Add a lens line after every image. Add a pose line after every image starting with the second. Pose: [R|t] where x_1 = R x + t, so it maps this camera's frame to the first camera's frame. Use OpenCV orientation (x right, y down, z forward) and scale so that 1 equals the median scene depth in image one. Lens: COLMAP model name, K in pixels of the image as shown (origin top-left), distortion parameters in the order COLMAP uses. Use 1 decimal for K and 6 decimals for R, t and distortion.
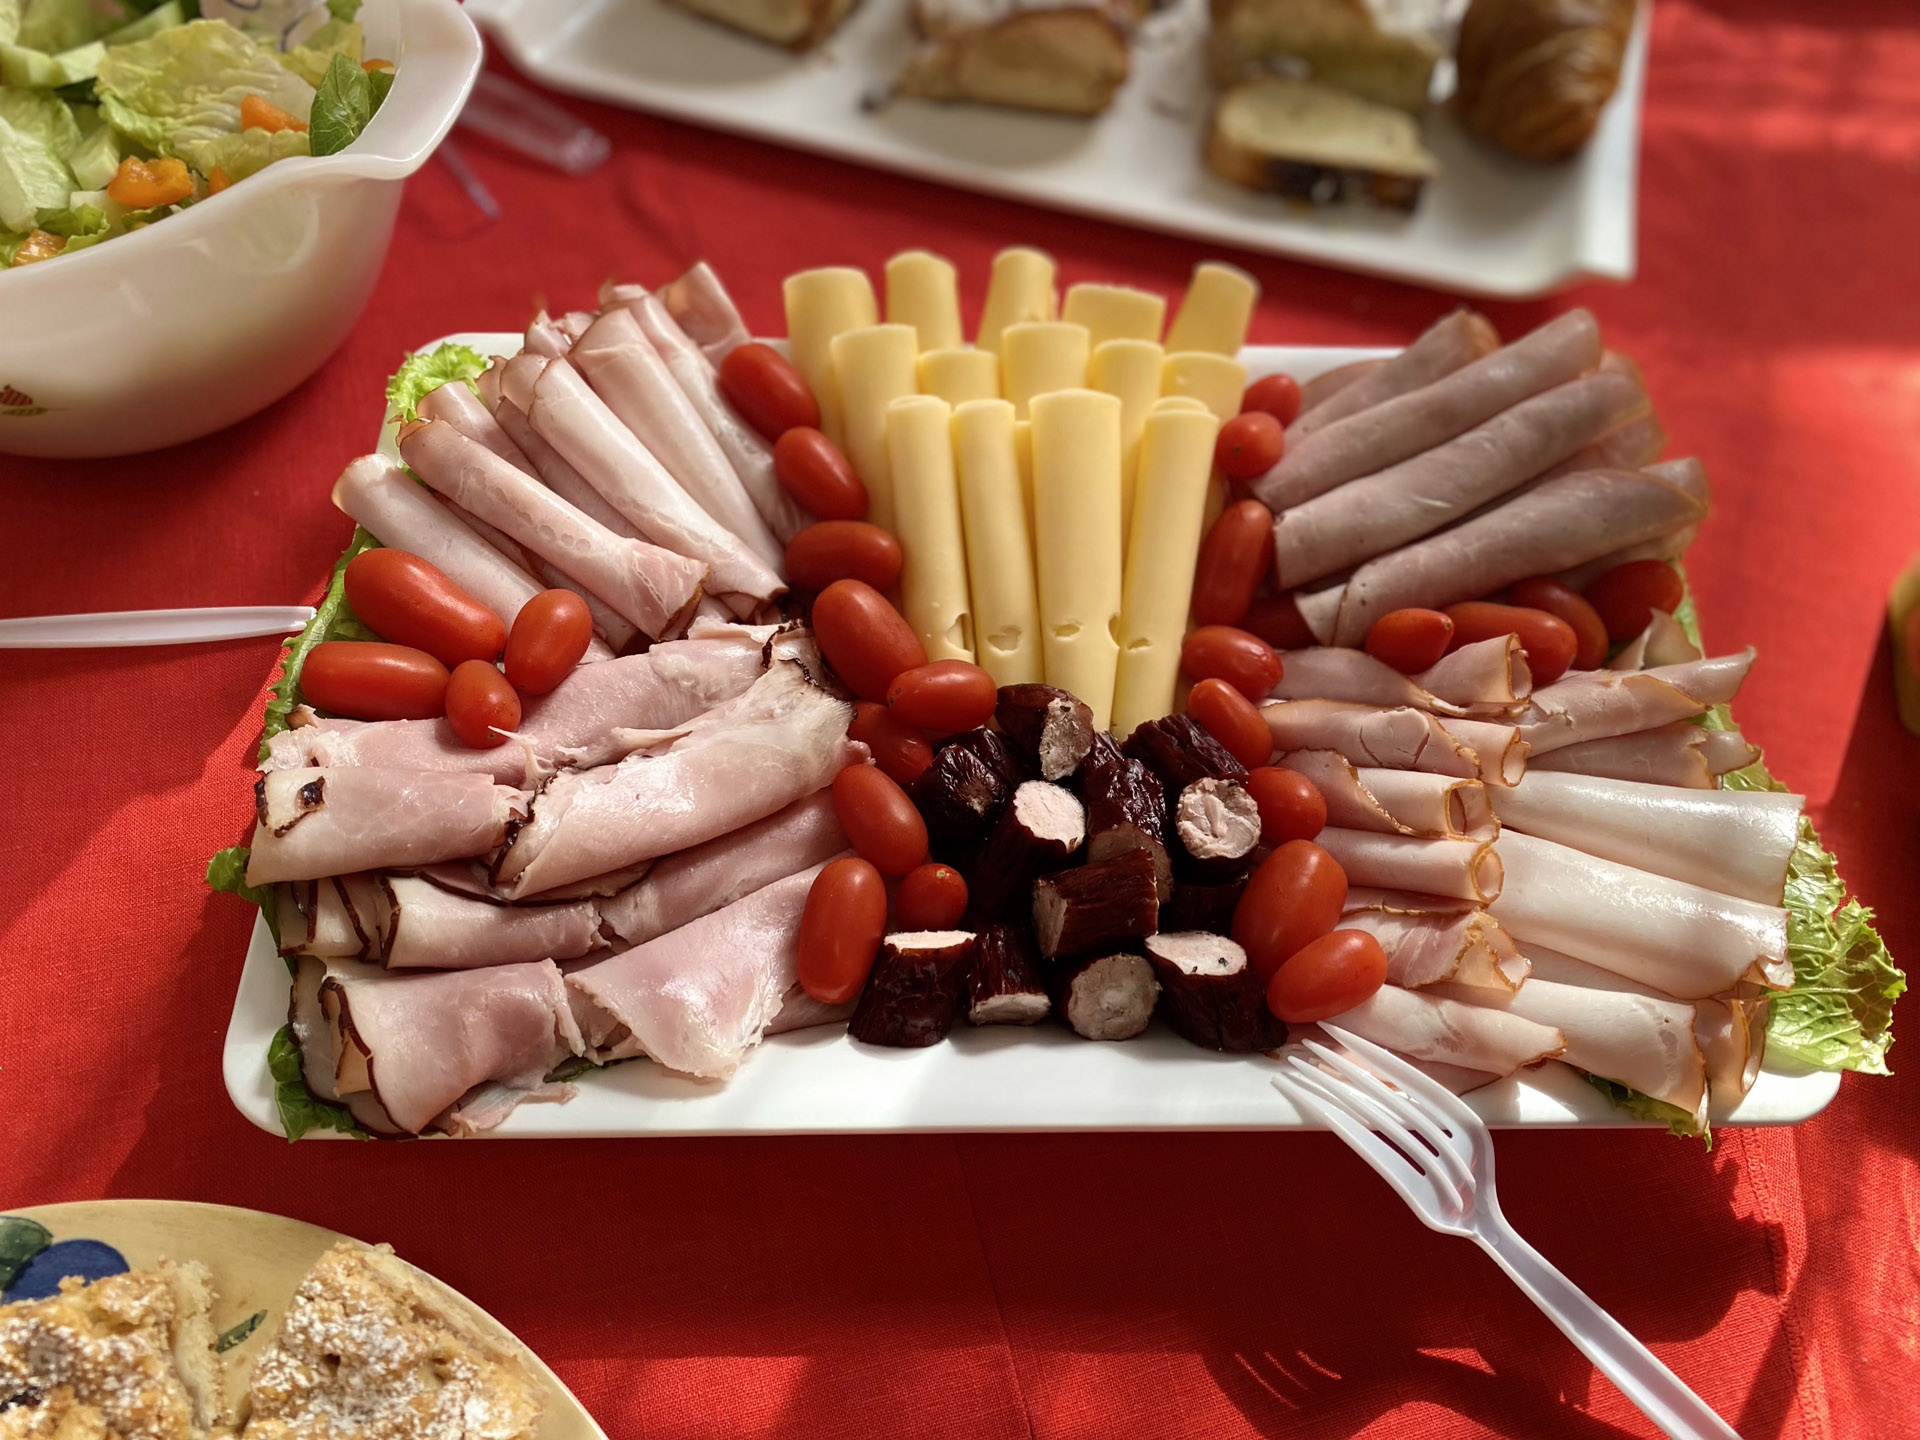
lens RADIAL K [[1467.2, 0, 960.0], [0, 1467.2, 720.0], [0, 0, 1]] dist [0.089217, -0.101427]
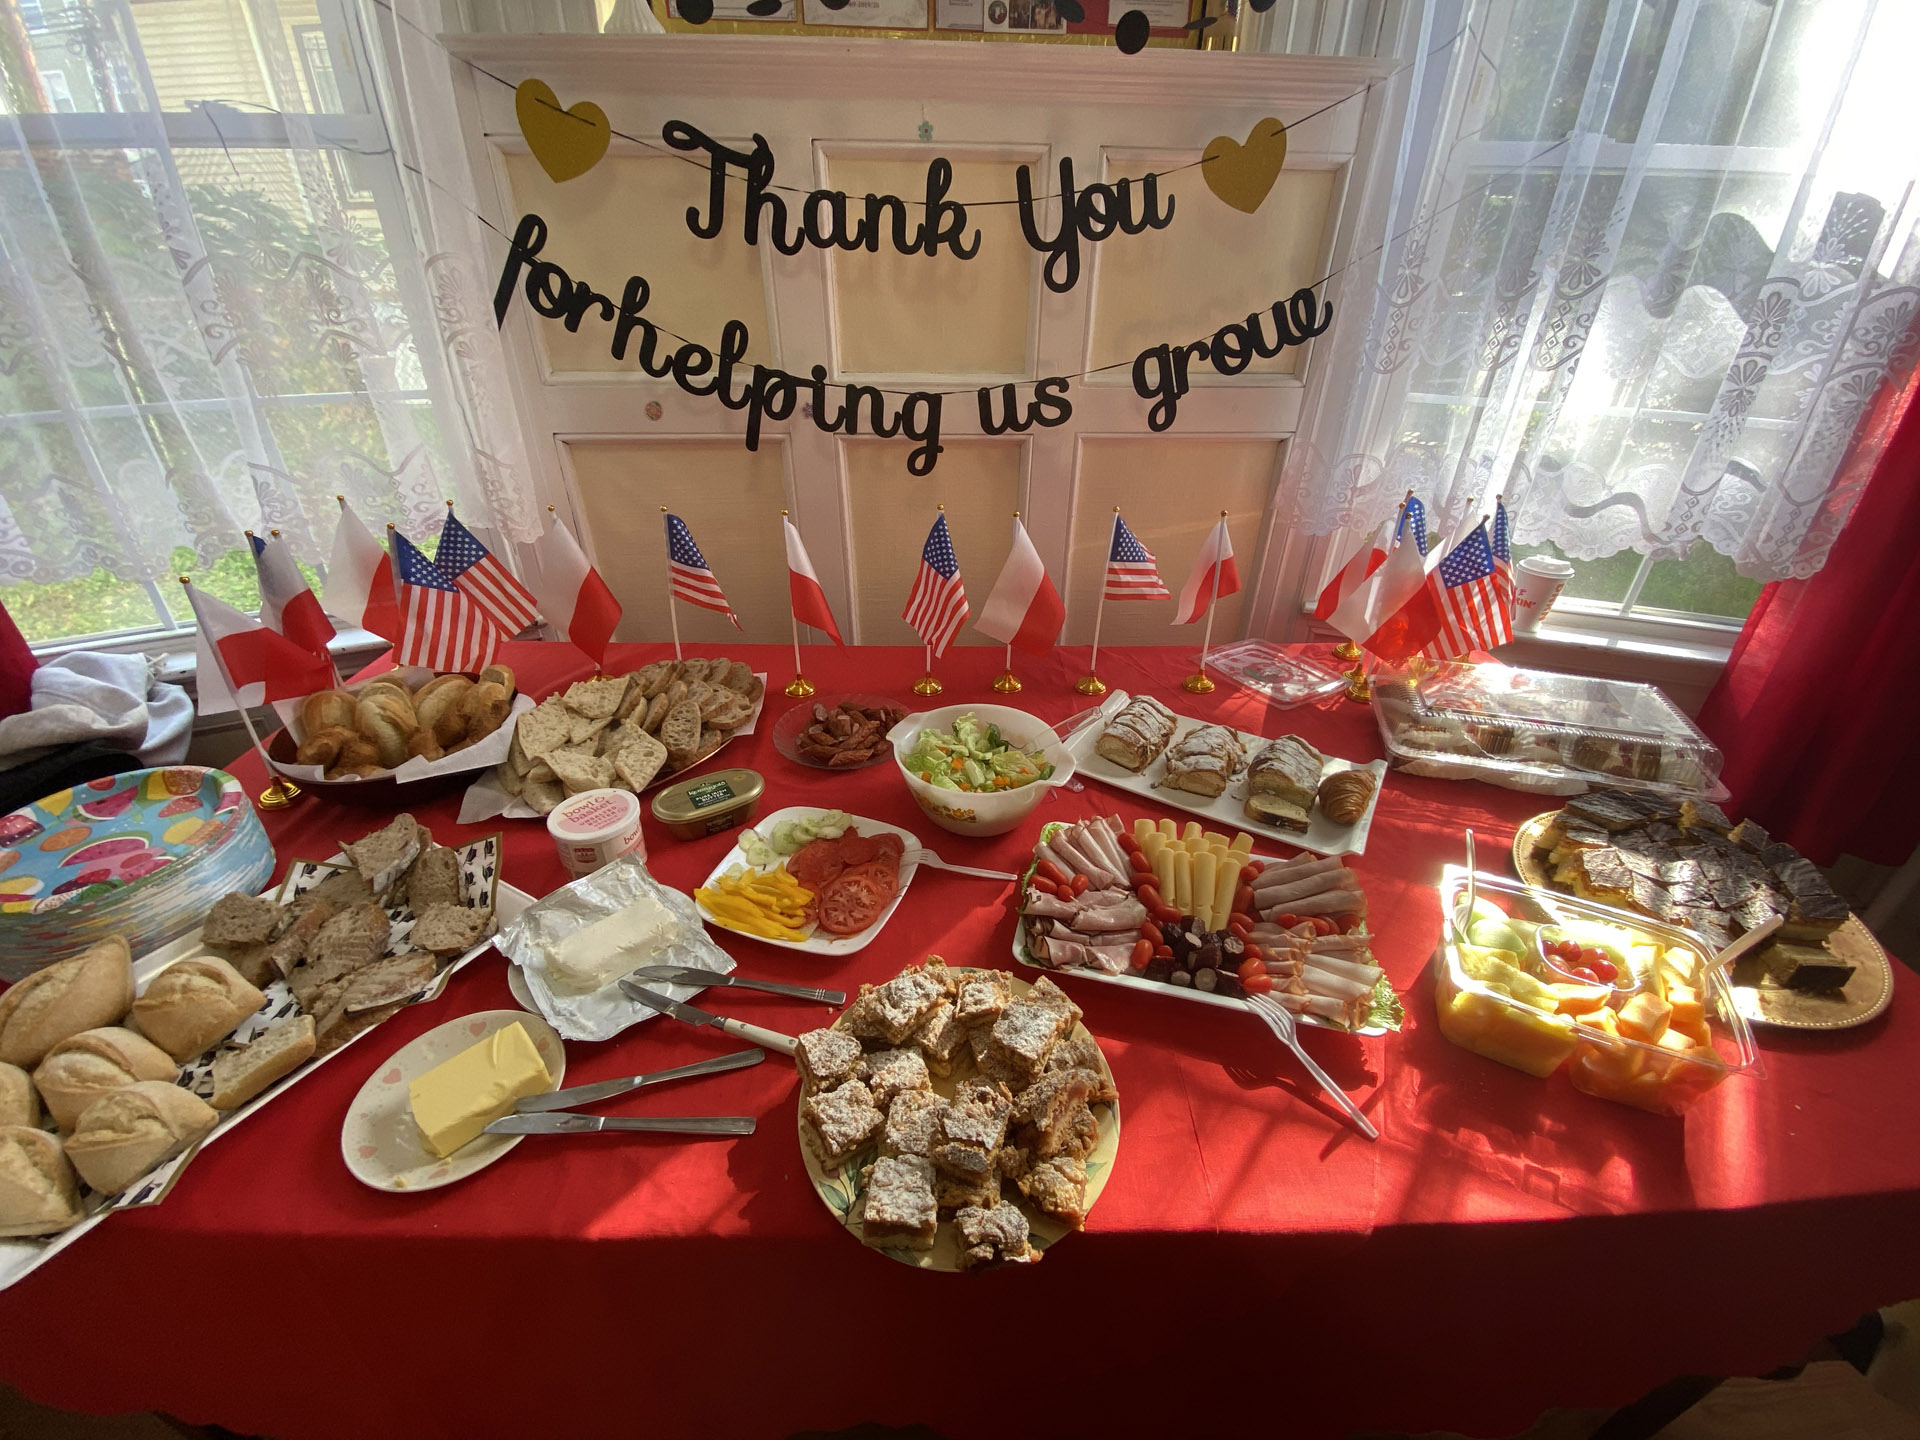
lens RADIAL K [[765.4, 0, 960.0], [0, 765.4, 720.0], [0, 0, 1]] dist [-0.002042, -0.000246]
pose [[0.963352, 0.108998, -0.245095, -0.107378], [-0.209353, 0.876767, -0.432956, 0.557423], [0.167700, 0.468400, 0.867455, -1.233247]]
